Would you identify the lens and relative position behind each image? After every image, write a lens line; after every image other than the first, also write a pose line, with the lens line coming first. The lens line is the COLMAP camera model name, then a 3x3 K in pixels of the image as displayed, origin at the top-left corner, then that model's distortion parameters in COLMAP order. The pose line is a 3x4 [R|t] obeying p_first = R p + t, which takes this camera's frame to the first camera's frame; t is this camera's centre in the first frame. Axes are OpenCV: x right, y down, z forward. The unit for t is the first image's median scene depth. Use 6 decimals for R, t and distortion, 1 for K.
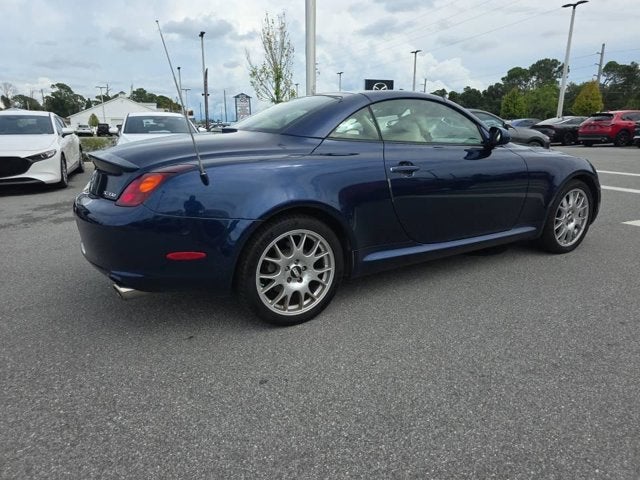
lens RADIAL K [[433.3, 0, 321.8], [0, 433.3, 229.1], [0, 0, 1]] dist [0.050900, -0.047733]
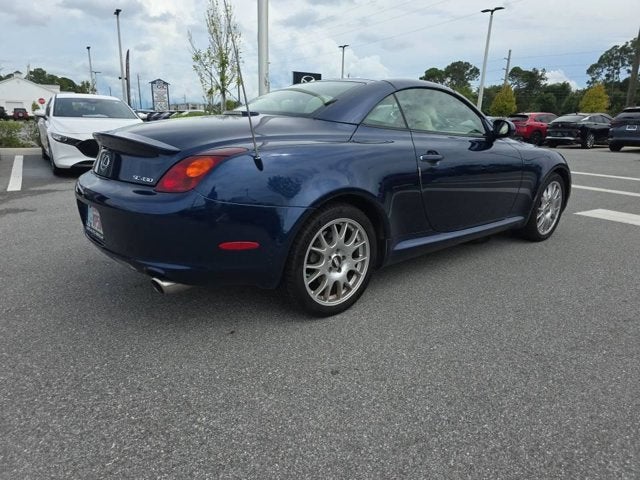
lens RADIAL K [[433.3, 0, 318.2], [0, 433.3, 239.7], [0, 0, 1]] dist [0.050900, -0.047733]
pose [[0.986005, -0.011614, 0.166312, -0.242654], [0.005388, 0.999269, 0.037841, 0.011645], [-0.166630, -0.036416, 0.985347, 0.041009]]
